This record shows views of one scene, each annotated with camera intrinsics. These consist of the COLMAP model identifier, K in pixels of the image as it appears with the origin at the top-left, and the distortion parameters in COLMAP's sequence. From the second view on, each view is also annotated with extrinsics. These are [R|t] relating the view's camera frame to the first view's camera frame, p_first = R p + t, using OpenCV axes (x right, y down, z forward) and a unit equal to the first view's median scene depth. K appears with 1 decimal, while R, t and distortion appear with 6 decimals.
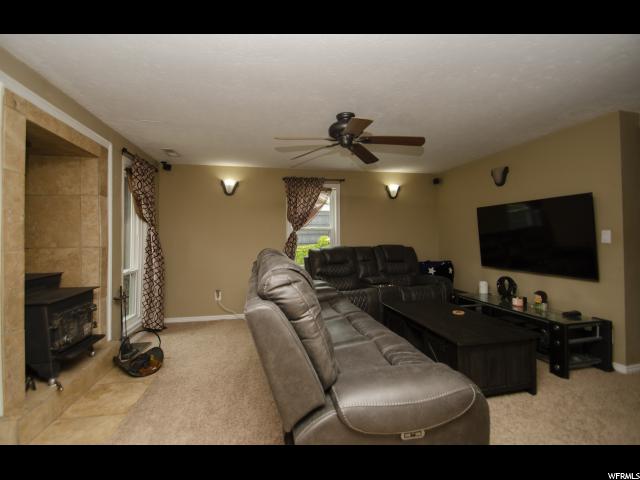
lens RADIAL K [[281.5, 0, 322.7], [0, 281.5, 237.4], [0, 0, 1]] dist [-0.003249, -0.000575]
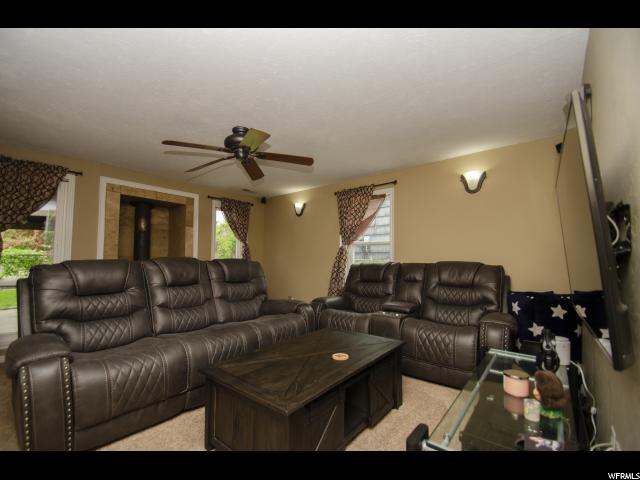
lens RADIAL K [[281.5, 0, 316.5], [0, 281.5, 244.4], [0, 0, 1]] dist [-0.003249, -0.000575]
pose [[0.621942, -0.037306, -0.782174, 0.588090], [-0.005706, 0.998622, -0.052166, 0.024059], [0.783042, 0.036907, 0.620873, 0.328207]]
